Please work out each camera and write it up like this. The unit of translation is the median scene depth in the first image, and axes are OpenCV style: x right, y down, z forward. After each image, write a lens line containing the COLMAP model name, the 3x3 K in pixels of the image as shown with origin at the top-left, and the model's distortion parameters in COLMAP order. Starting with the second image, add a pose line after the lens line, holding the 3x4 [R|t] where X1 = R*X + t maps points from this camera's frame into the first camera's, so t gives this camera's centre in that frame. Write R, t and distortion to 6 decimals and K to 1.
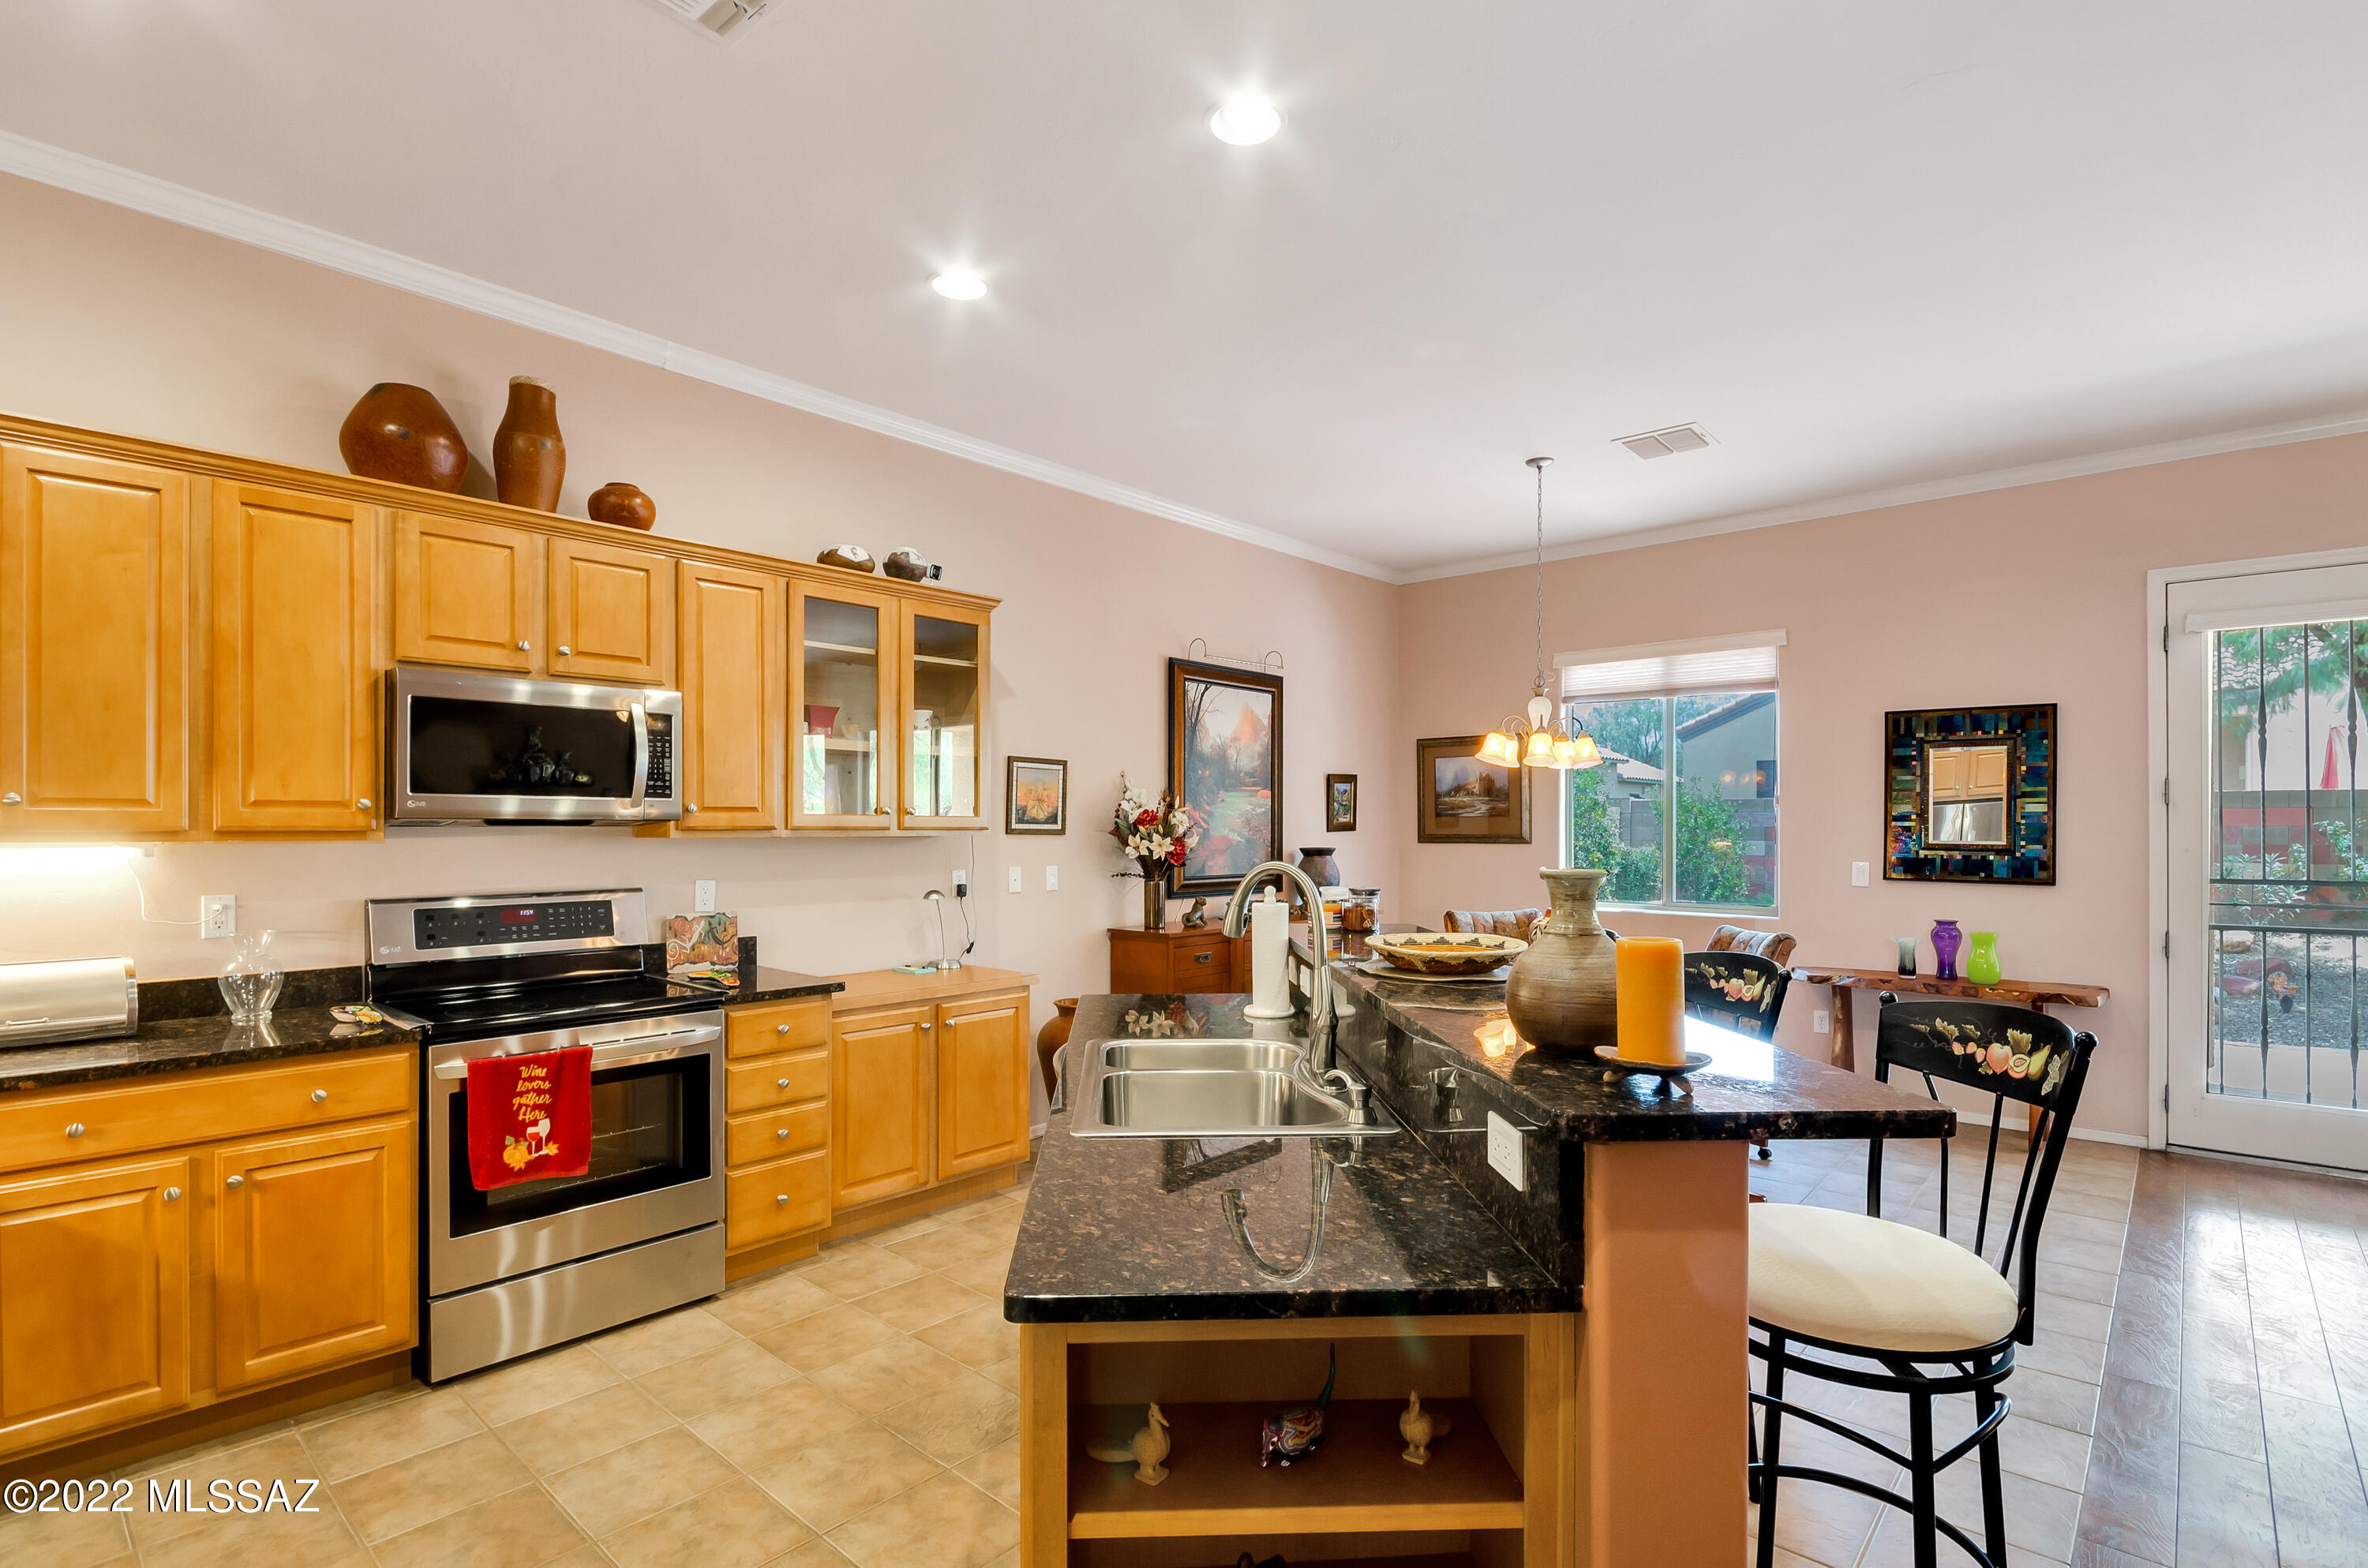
lens RADIAL K [[1153.7, 0, 1185.2], [0, 1153.7, 806.7], [0, 0, 1]] dist [-0.006534, 0.000531]
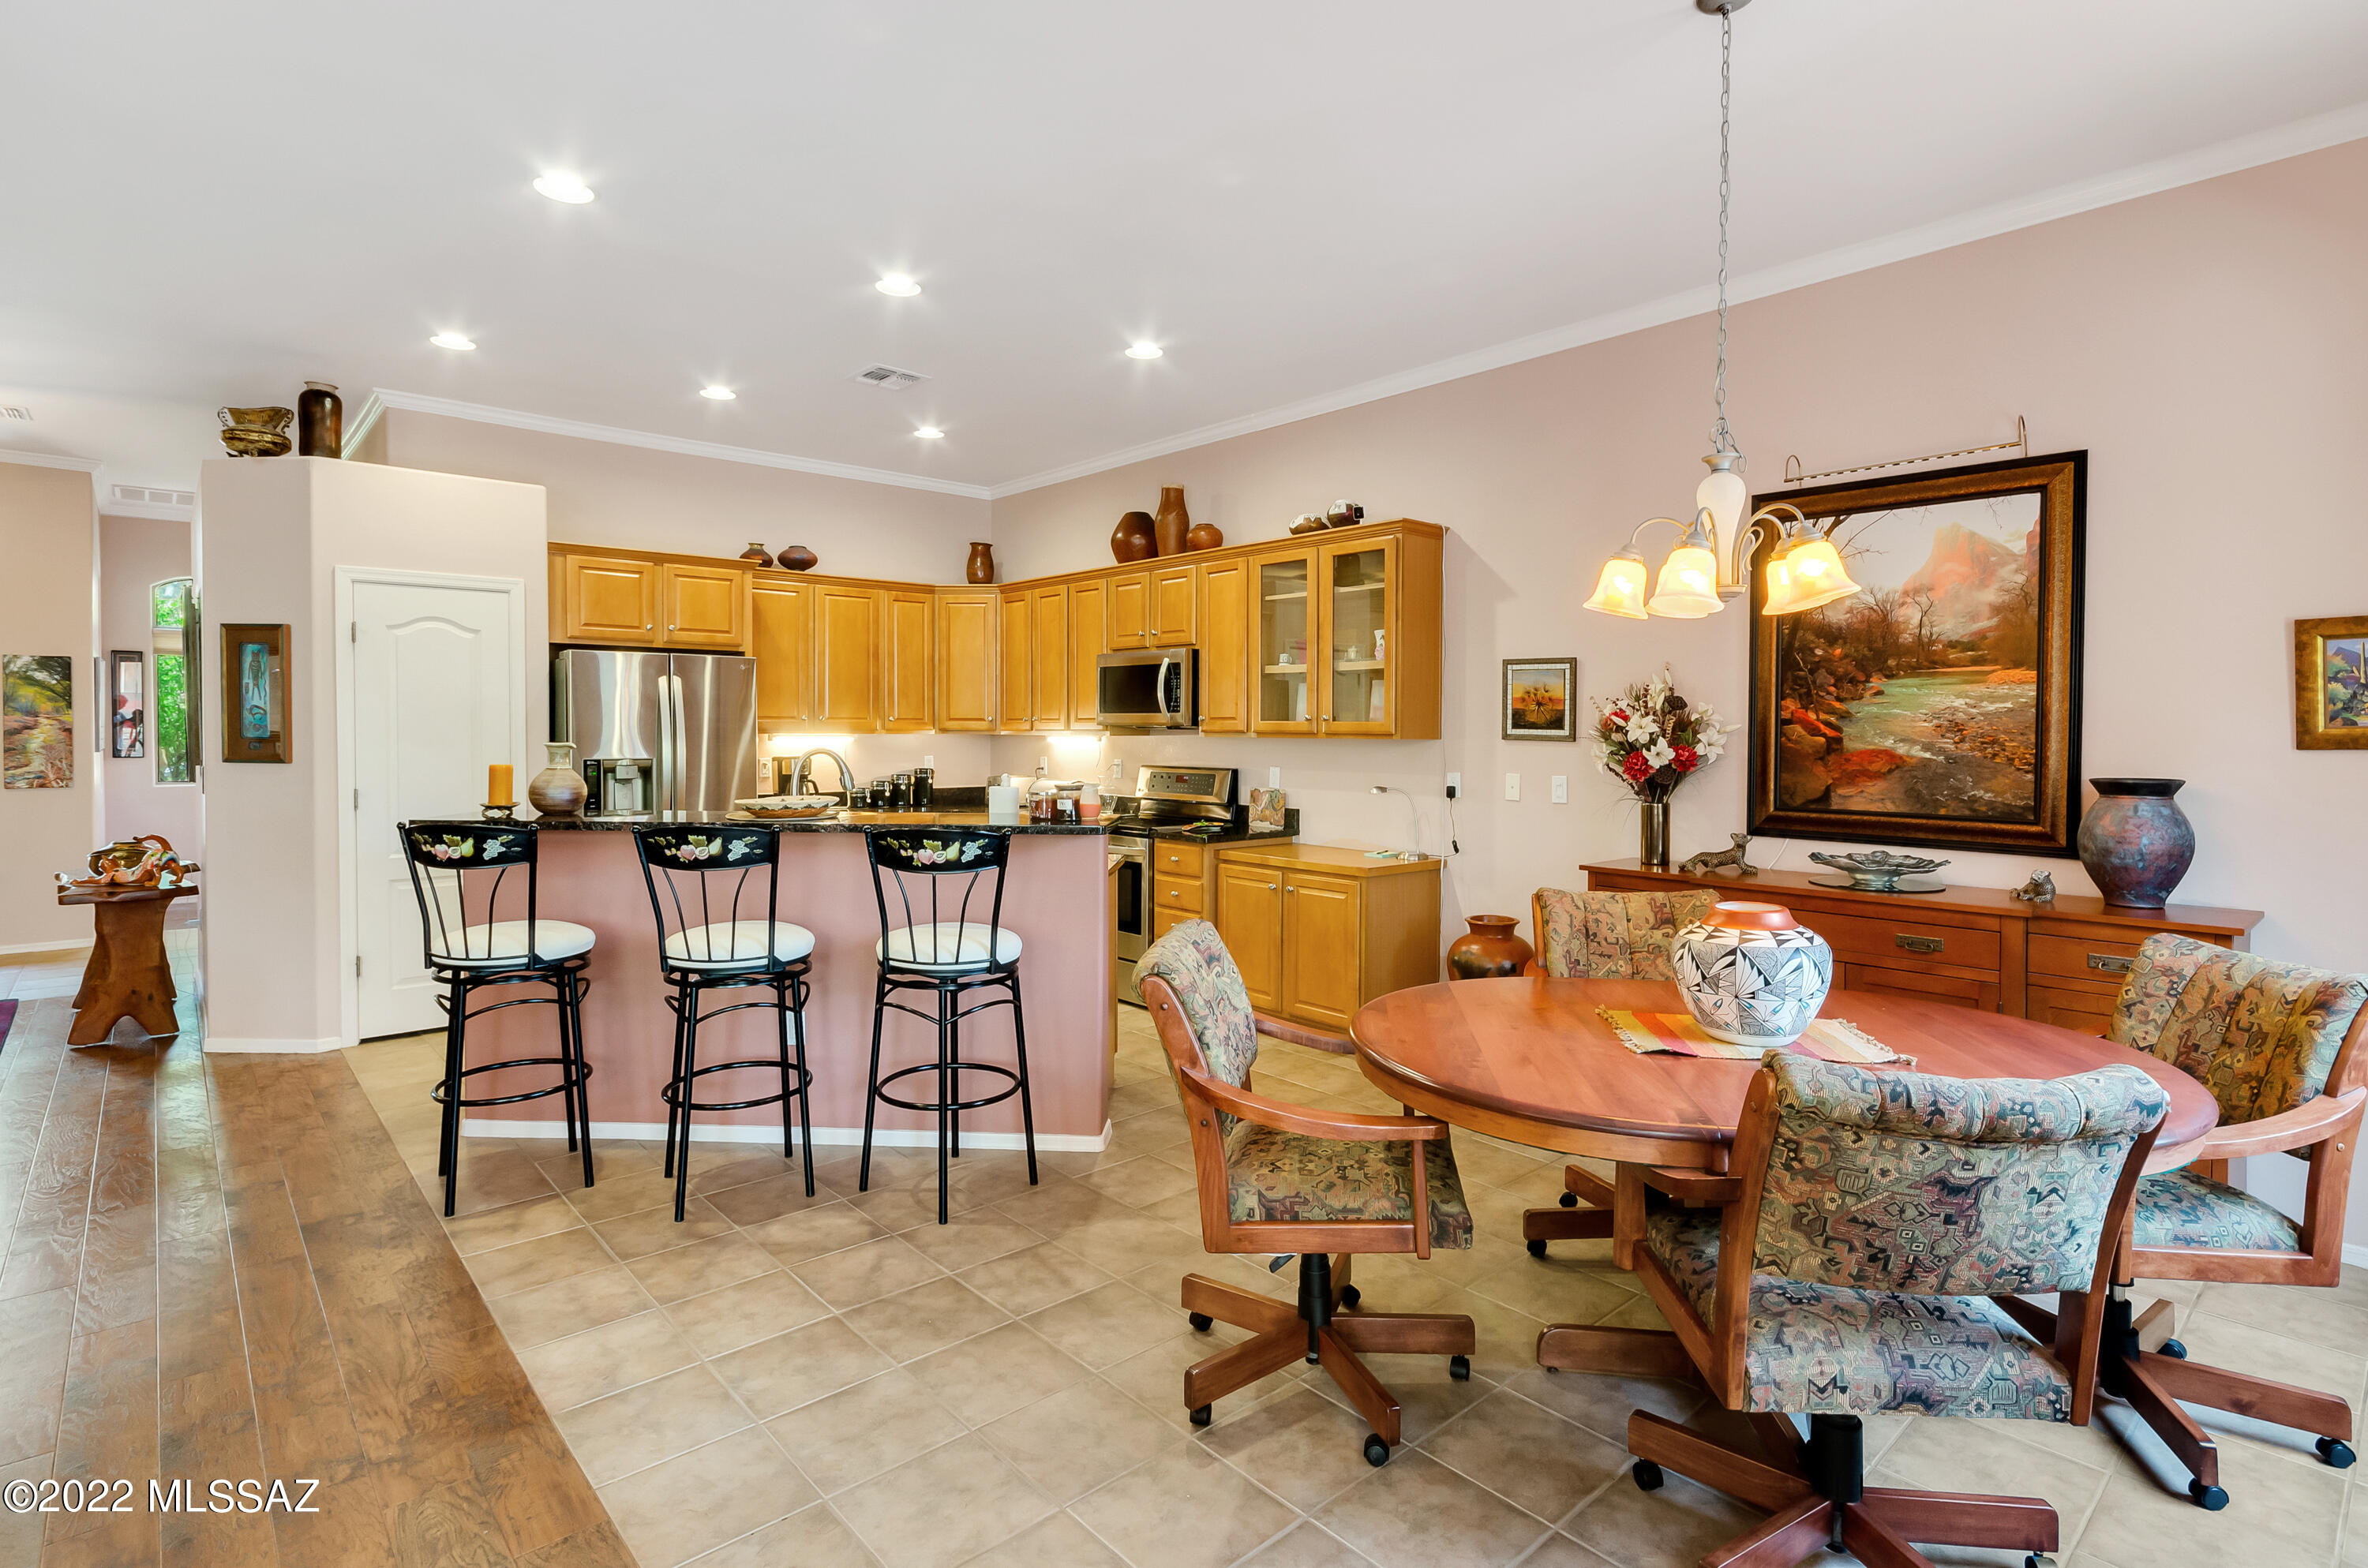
lens RADIAL K [[1153.7, 0, 1184.2], [0, 1153.7, 766.8], [0, 0, 1]] dist [-0.006534, 0.000531]
pose [[-0.121867, 0.013614, -0.992453, 0.888935], [-0.005528, 0.999881, 0.014395, 0.035664], [0.992531, 0.007240, -0.121777, 0.885305]]
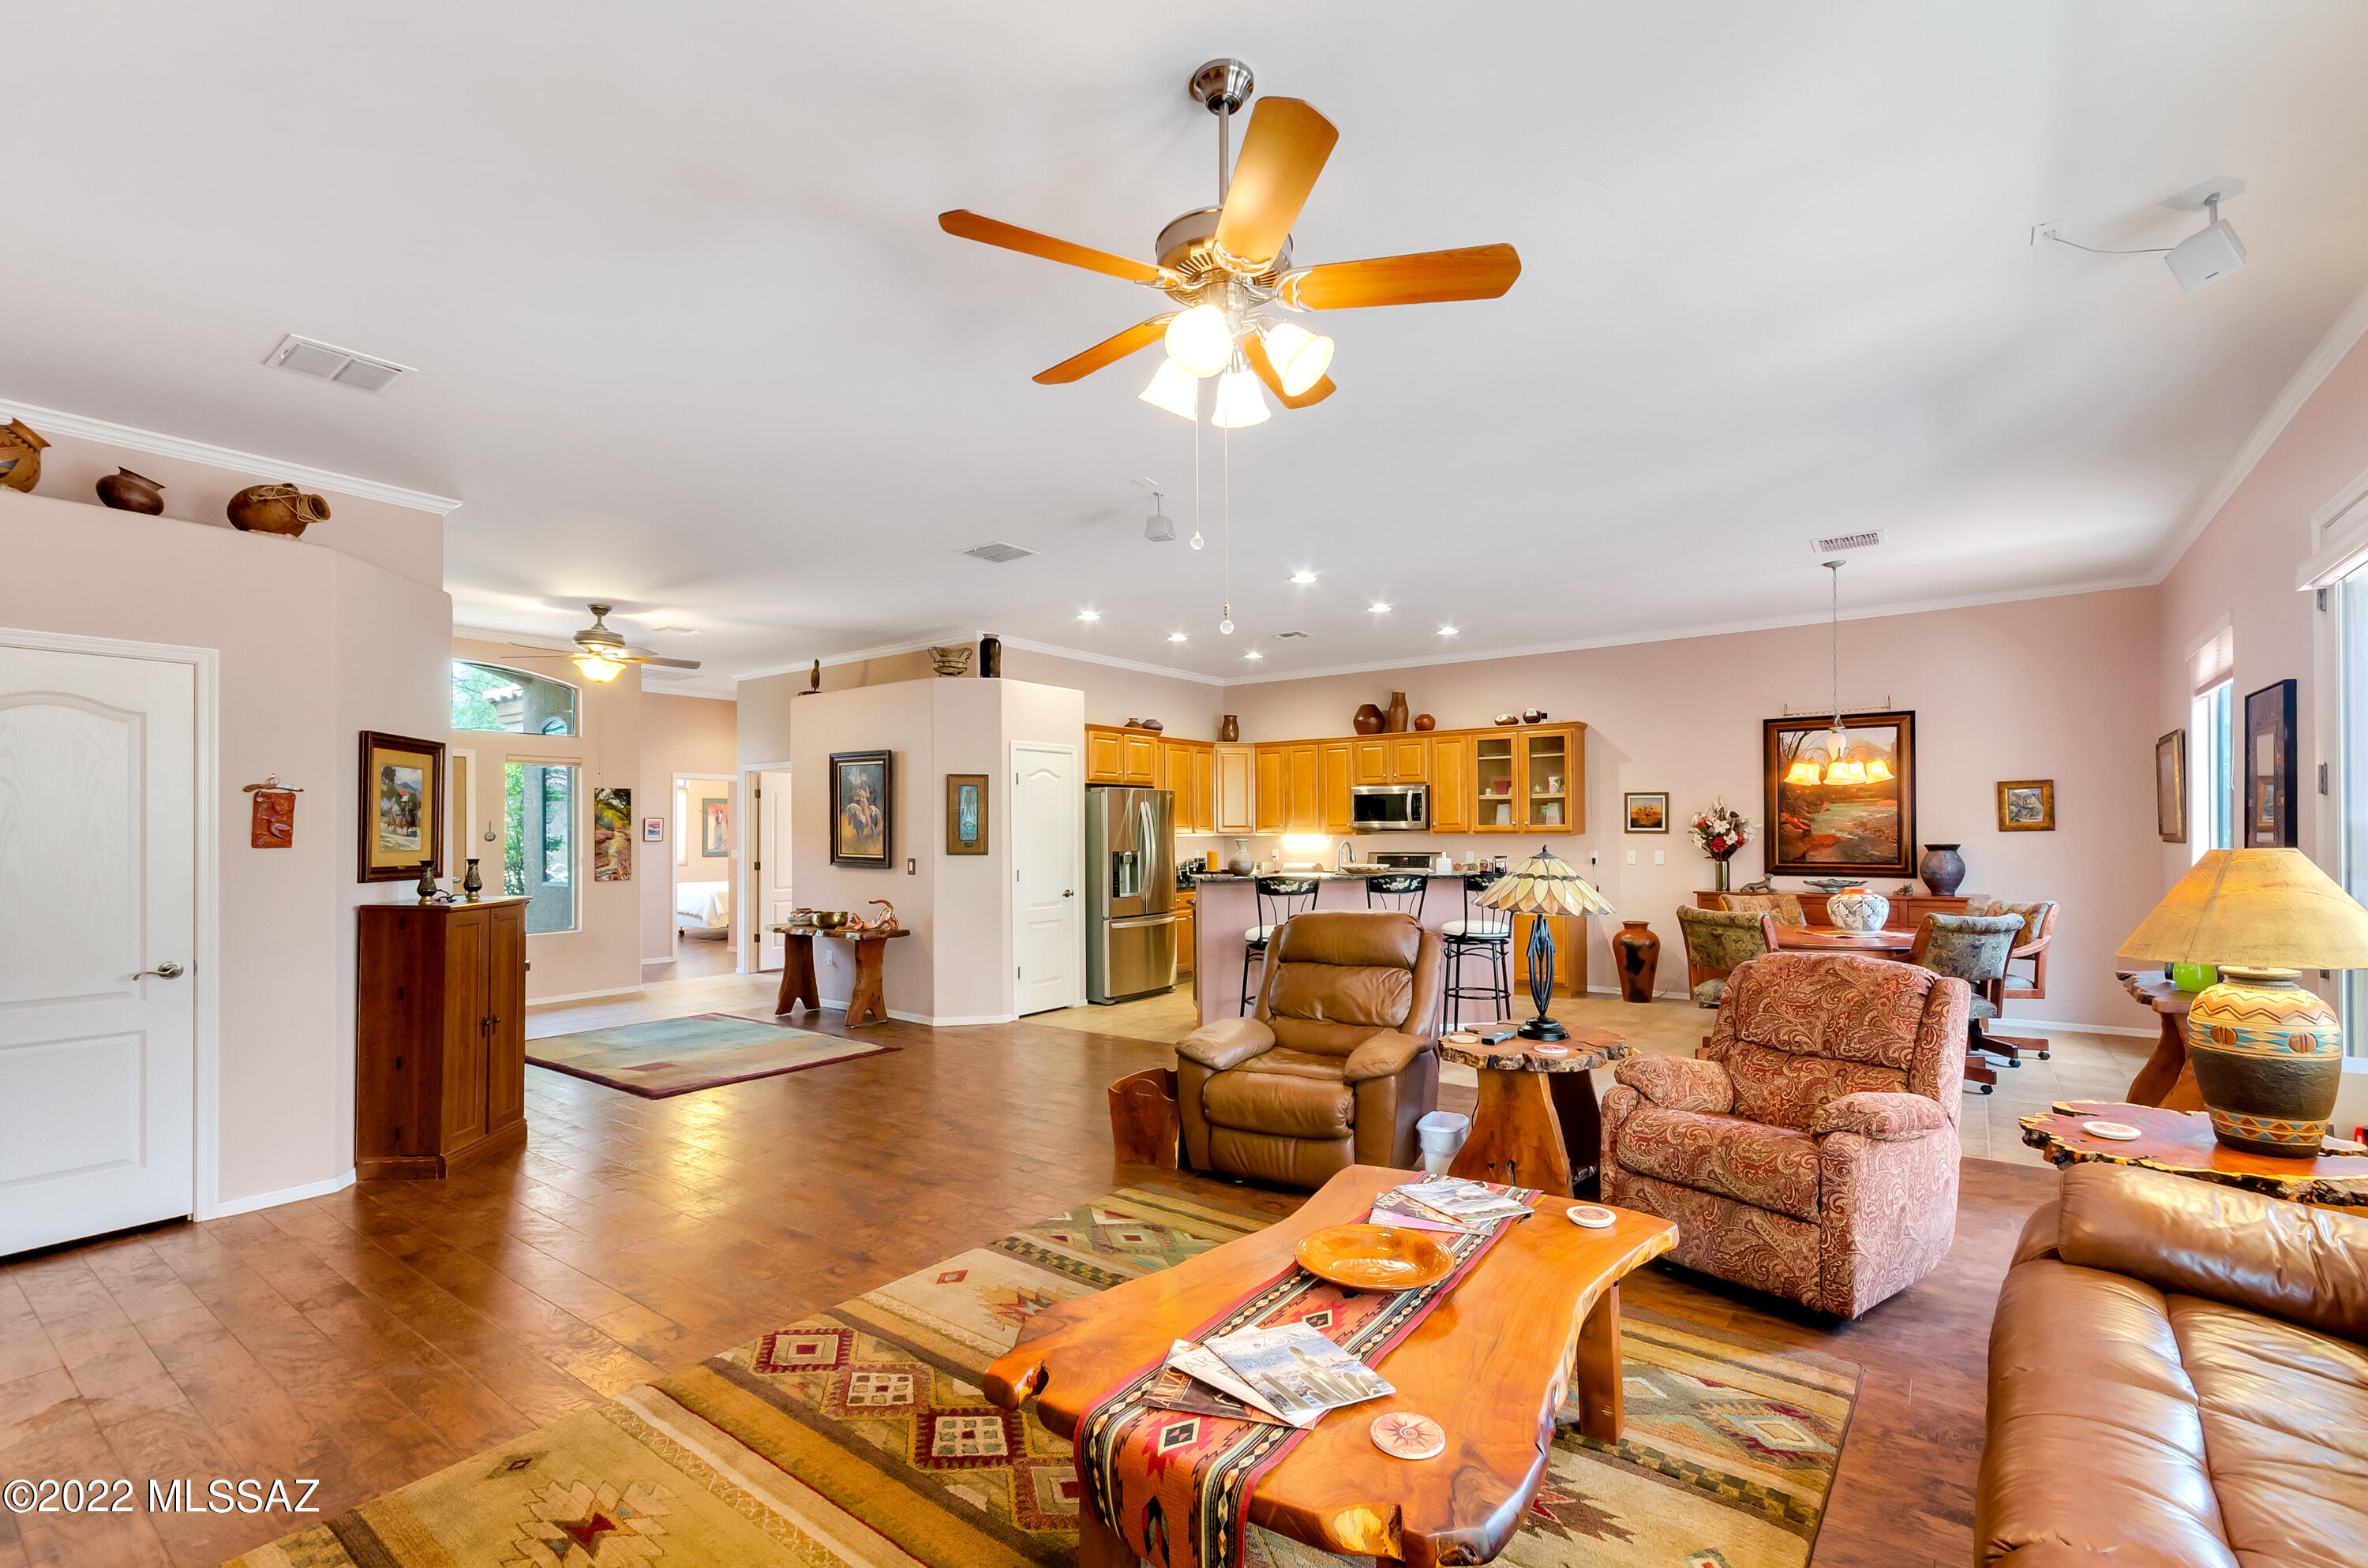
lens RADIAL K [[1034.5, 0, 1170.3], [0, 1034.5, 845.1], [0, 0, 1]] dist [0.004326, 0.000428]
pose [[0.069891, -0.007791, -0.997524, 1.594009], [0.009500, 0.999929, -0.007144, 0.050690], [0.997509, -0.008978, 0.069960, 0.118722]]
